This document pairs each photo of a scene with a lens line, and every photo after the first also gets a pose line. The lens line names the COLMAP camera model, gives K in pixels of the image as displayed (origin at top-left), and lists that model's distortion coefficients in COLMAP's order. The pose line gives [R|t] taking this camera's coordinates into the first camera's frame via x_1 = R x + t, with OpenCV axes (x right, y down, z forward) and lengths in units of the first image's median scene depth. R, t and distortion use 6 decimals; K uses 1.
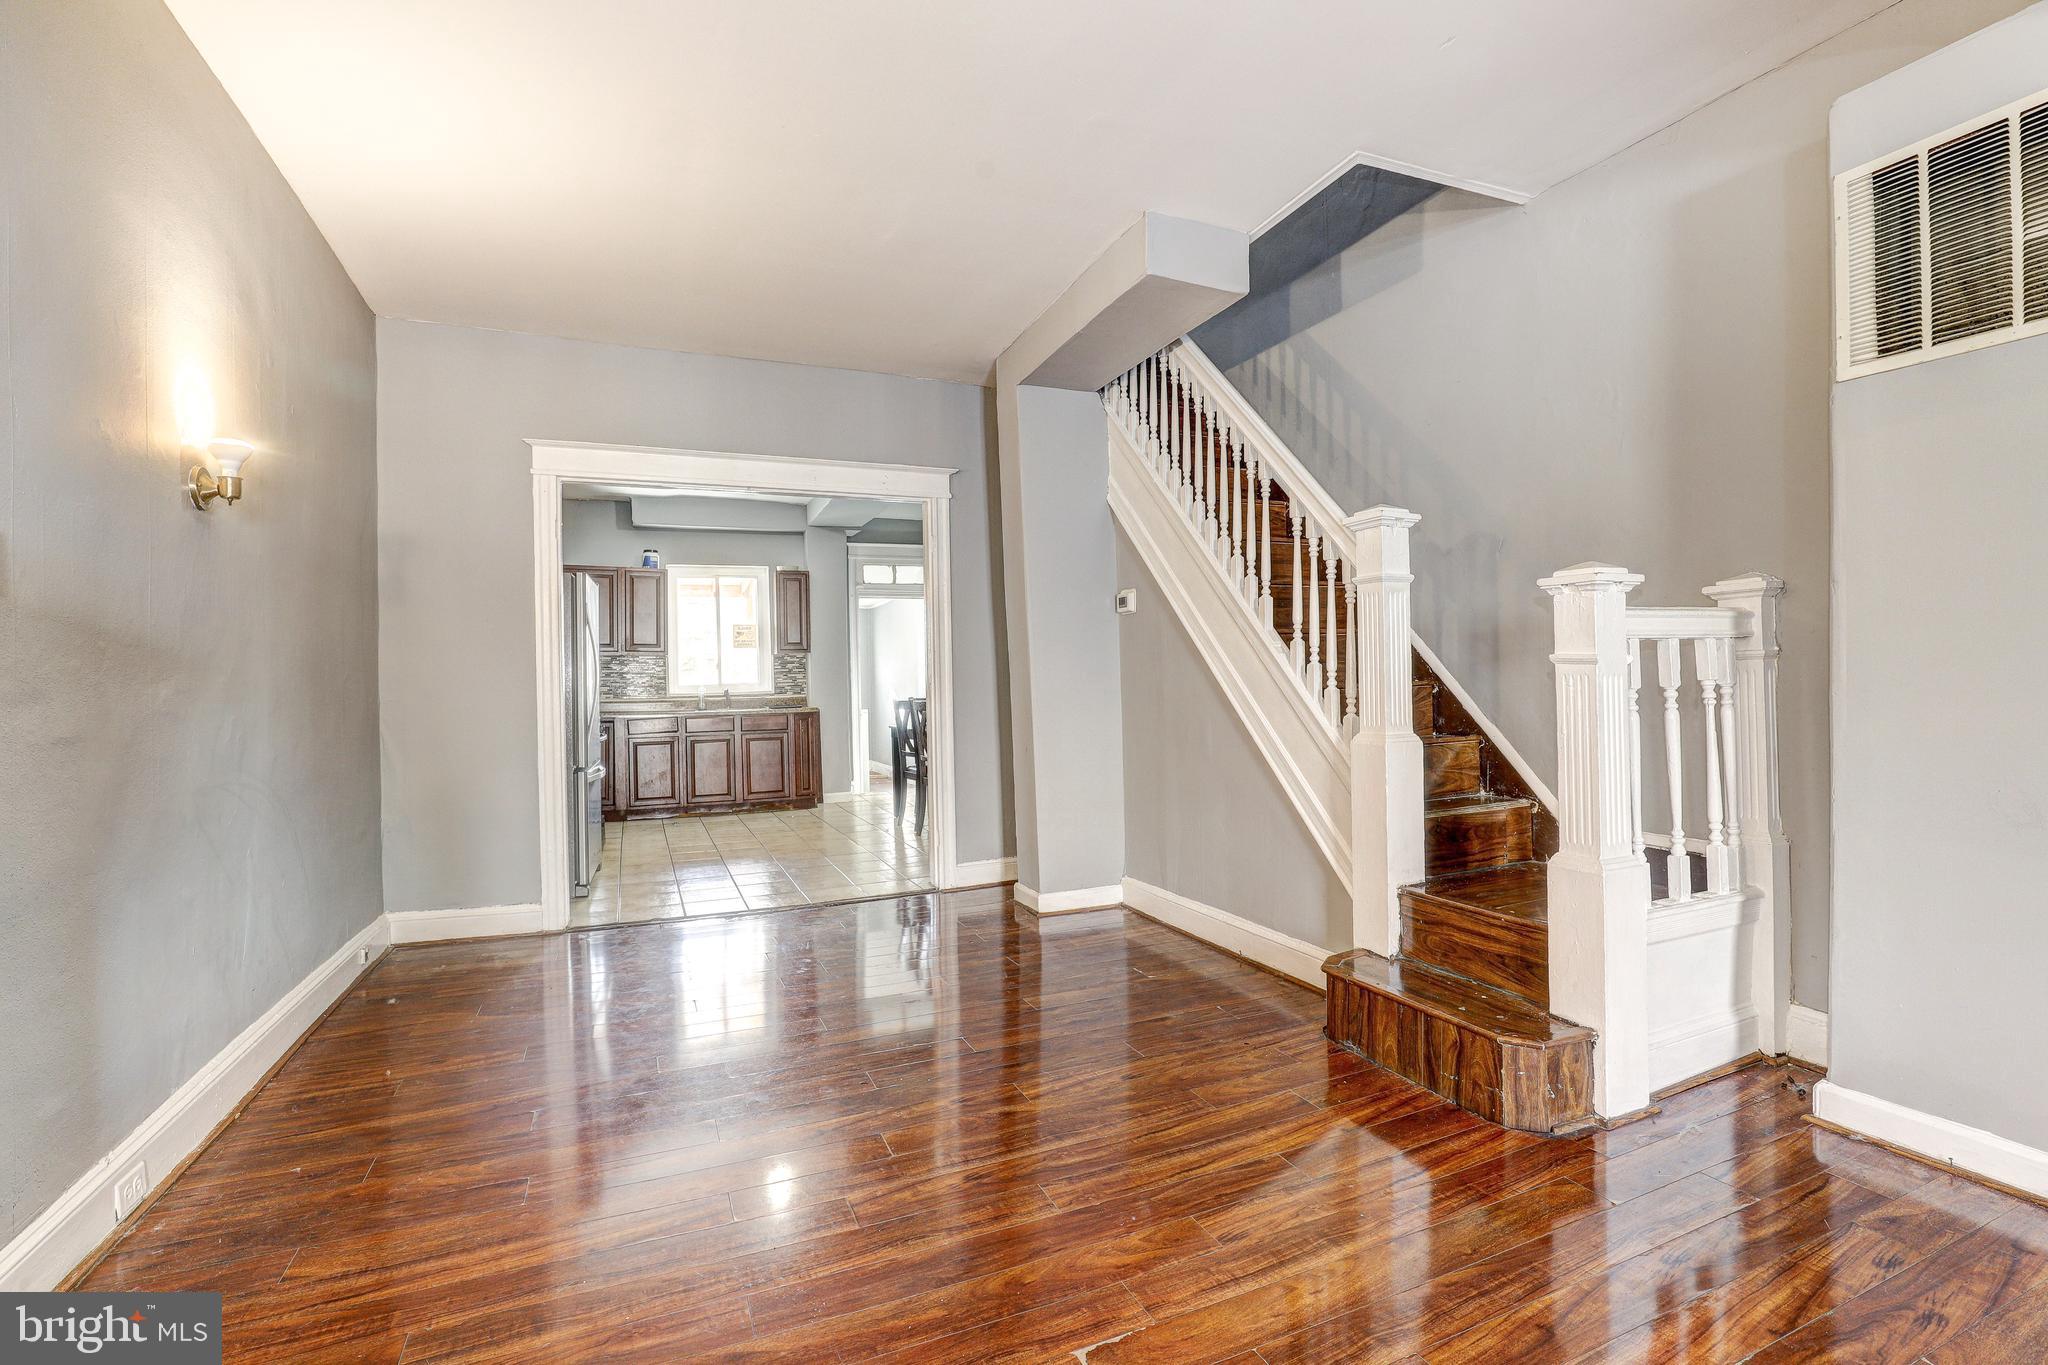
lens RADIAL K [[940.4, 0, 1035.5], [0, 940.4, 673.7], [0, 0, 1]] dist [-0.019912, 0.000941]
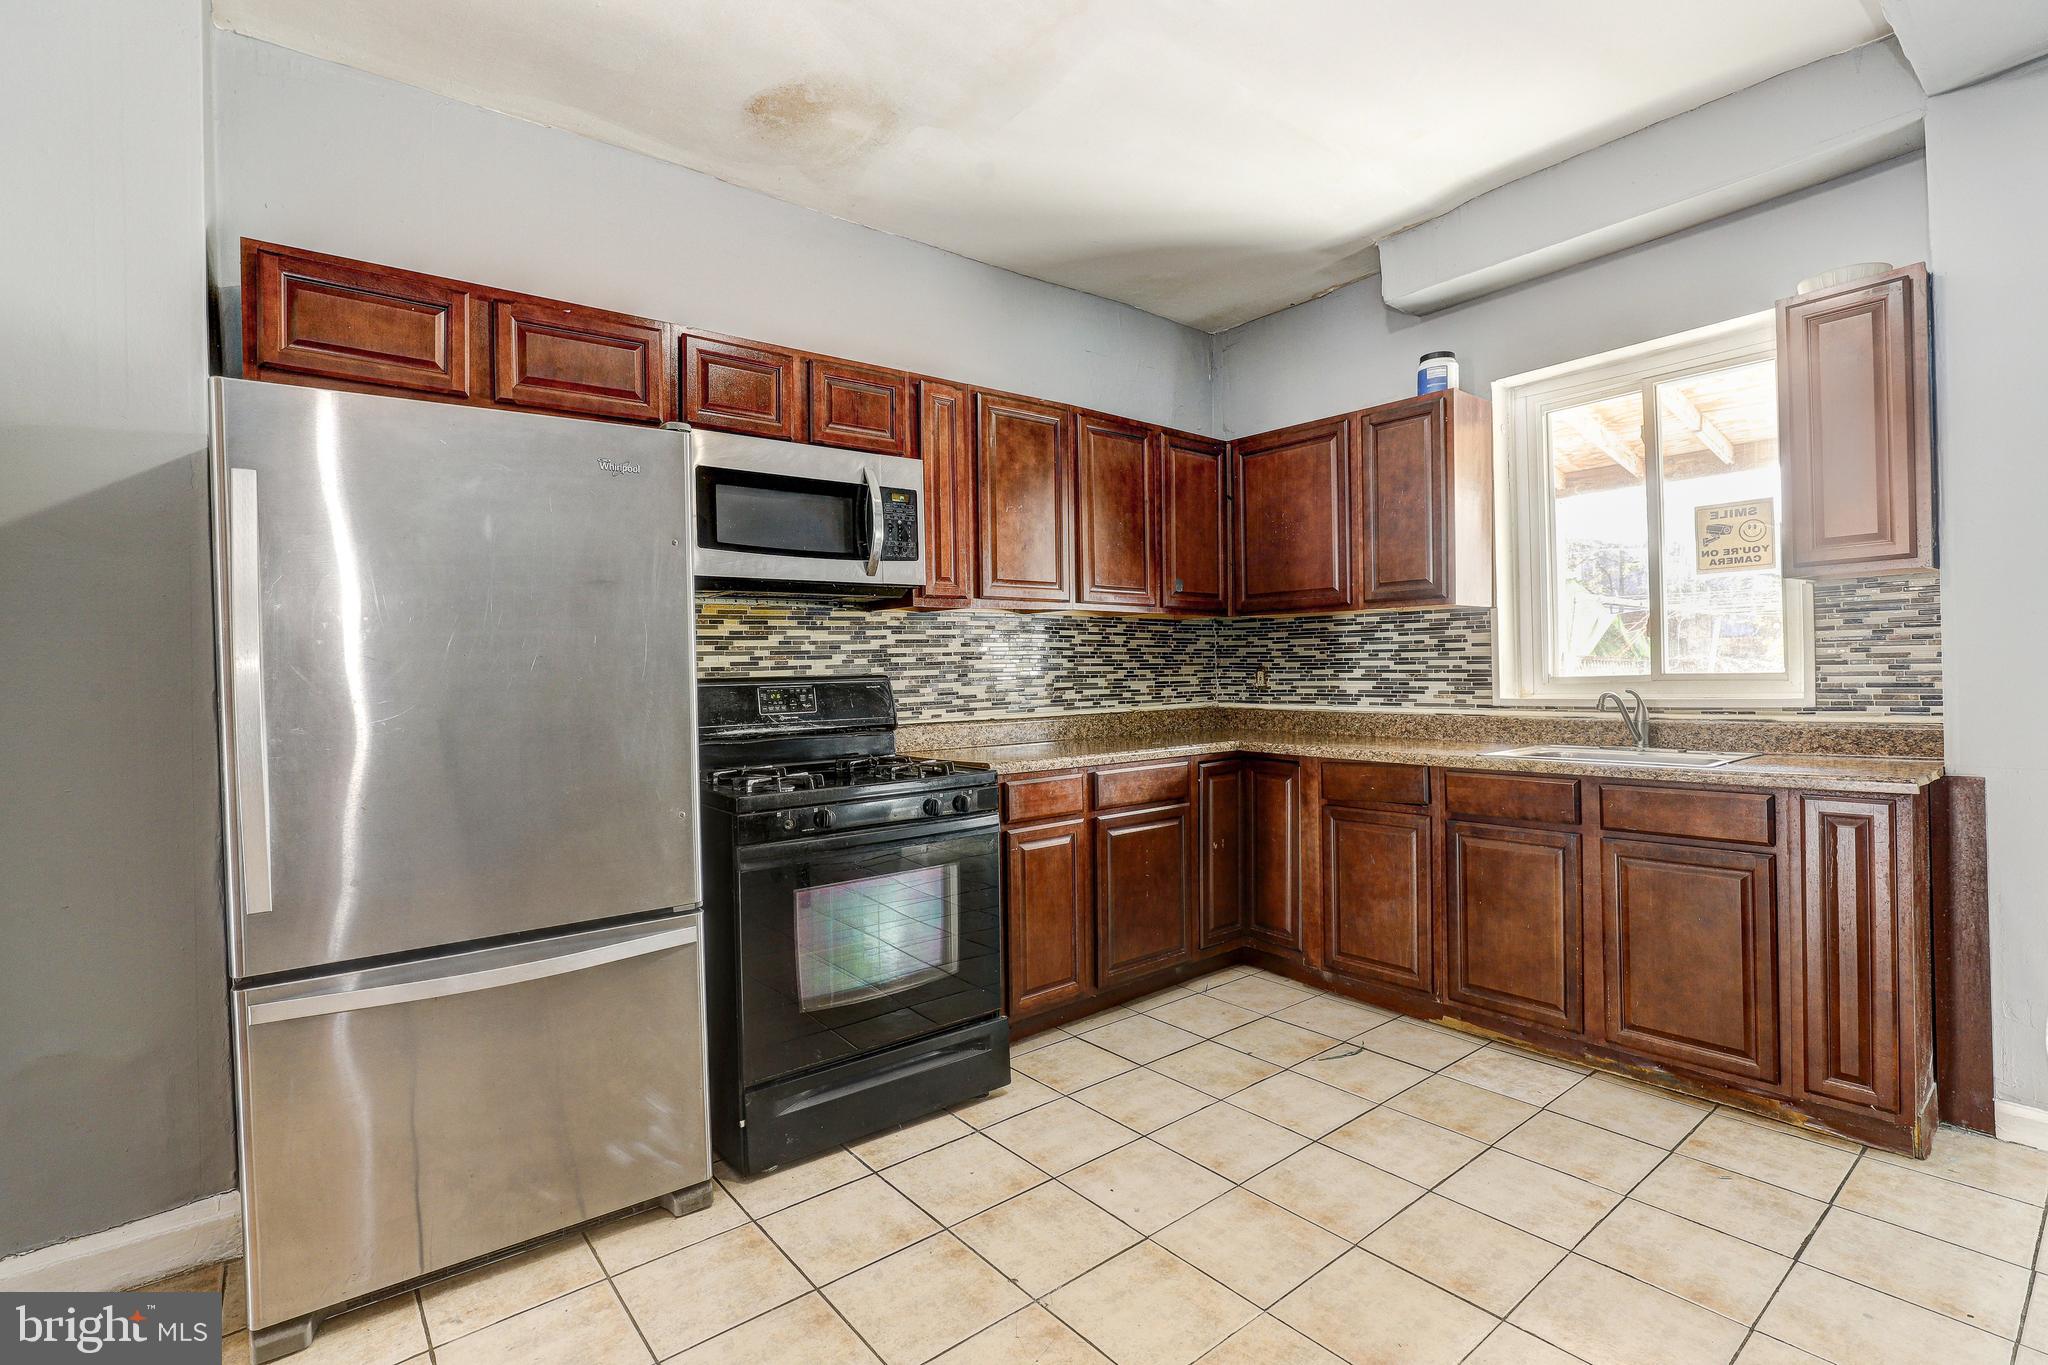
lens RADIAL K [[940.4, 0, 1035.5], [0, 940.4, 673.7], [0, 0, 1]] dist [-0.019912, 0.000941]
pose [[0.276749, 0.015558, -0.960816, -0.056098], [0.022114, 0.999501, 0.022554, -0.003366], [0.960688, -0.027489, 0.276267, 0.682149]]
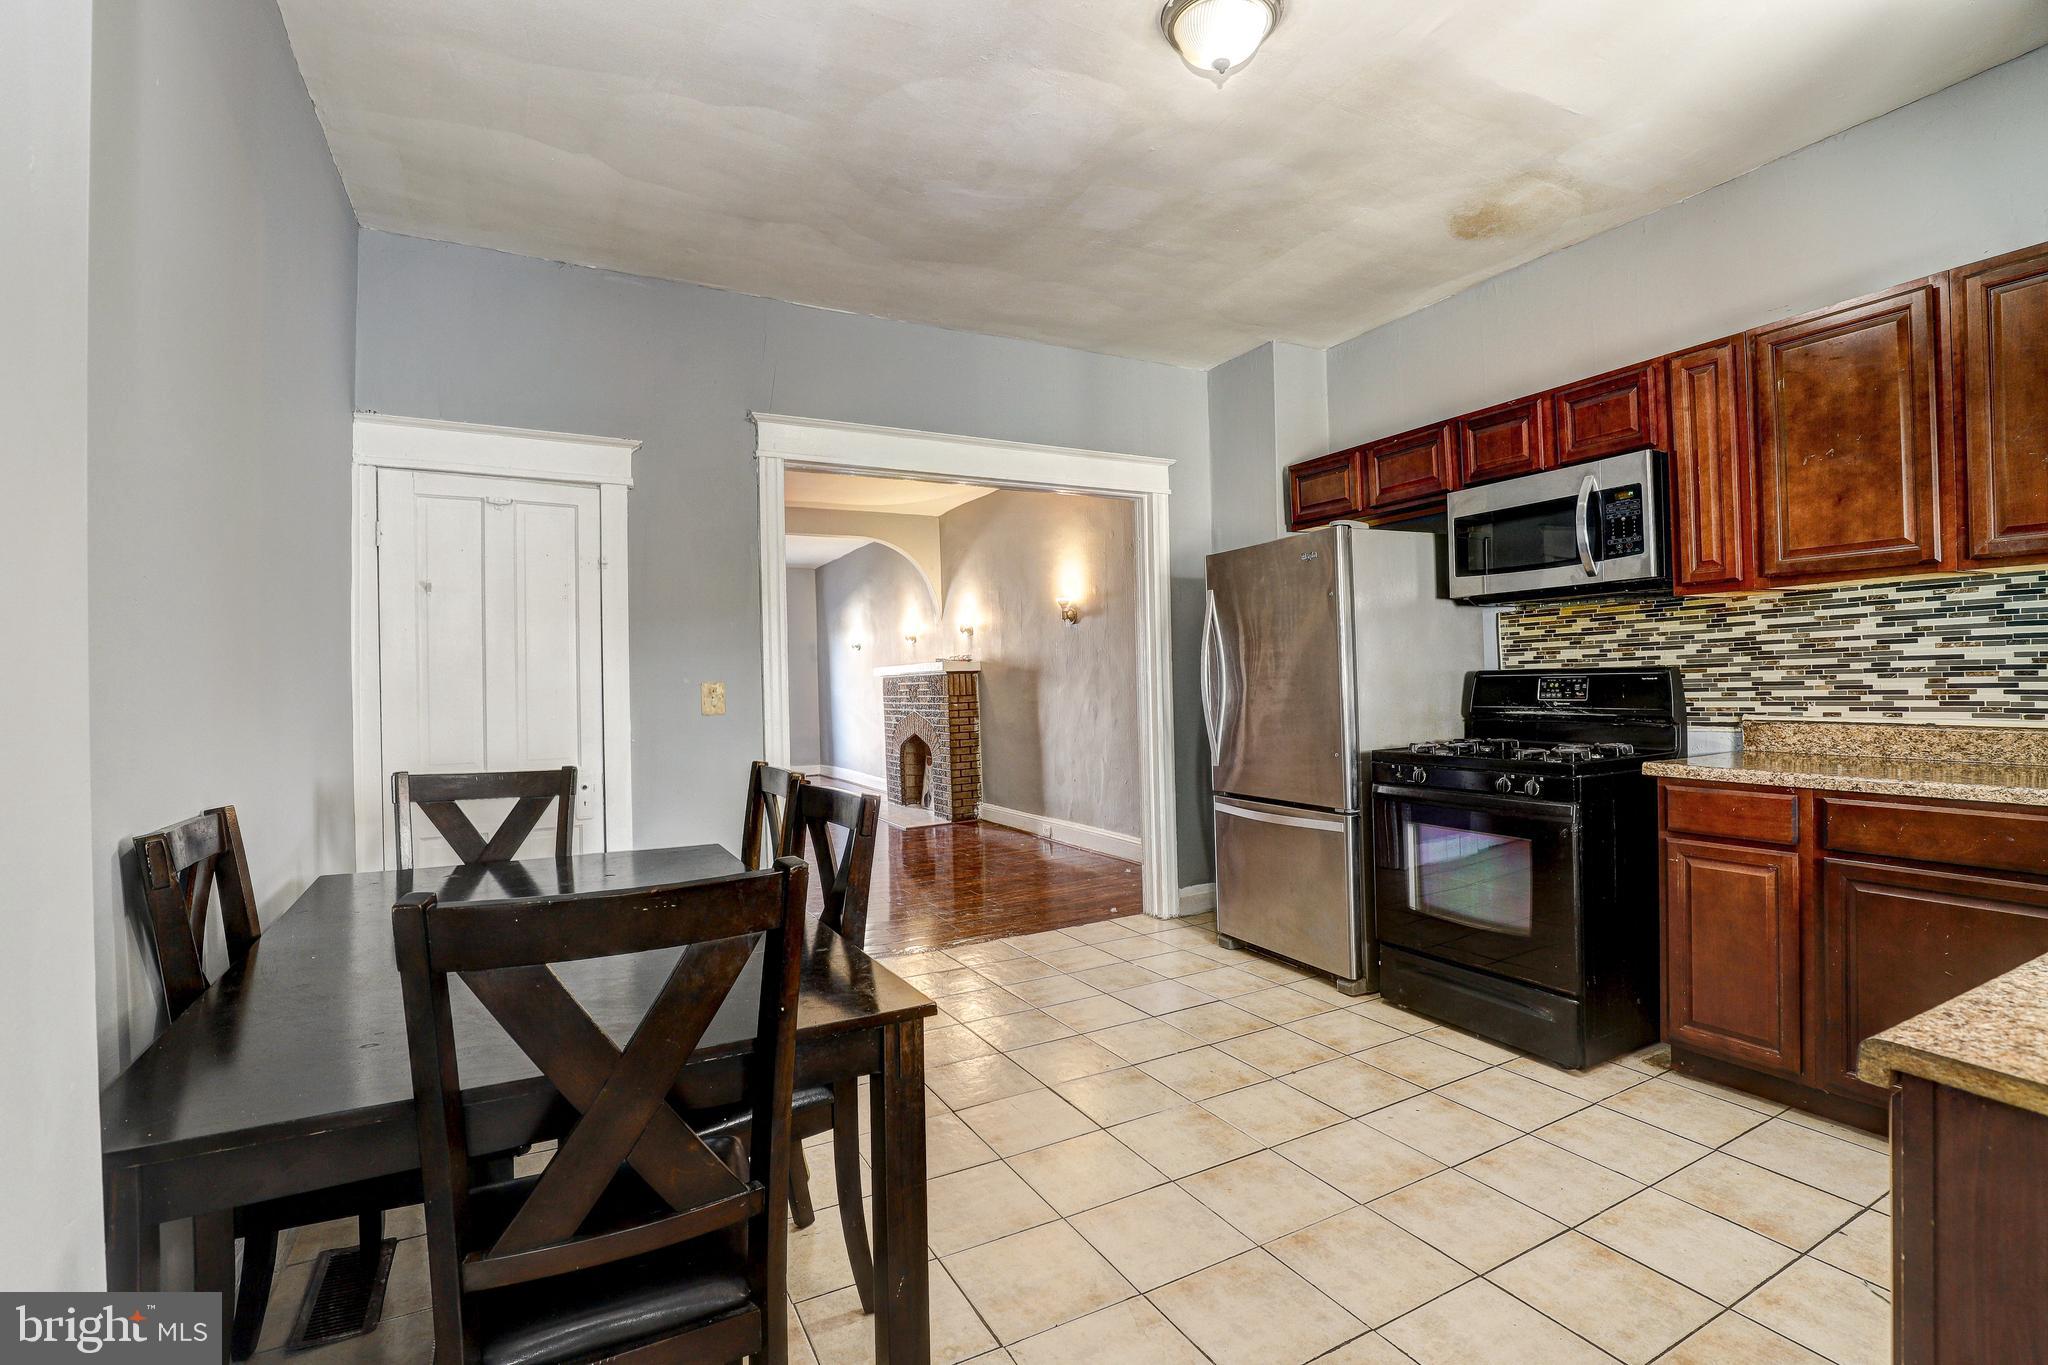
lens RADIAL K [[940.4, 0, 1035.5], [0, 940.4, 673.7], [0, 0, 1]] dist [-0.019912, 0.000941]
pose [[-0.994174, 0.043280, -0.098716, -0.142786], [0.044415, 0.998970, -0.009324, -0.000784], [0.098211, -0.013654, -0.995072, 1.047560]]
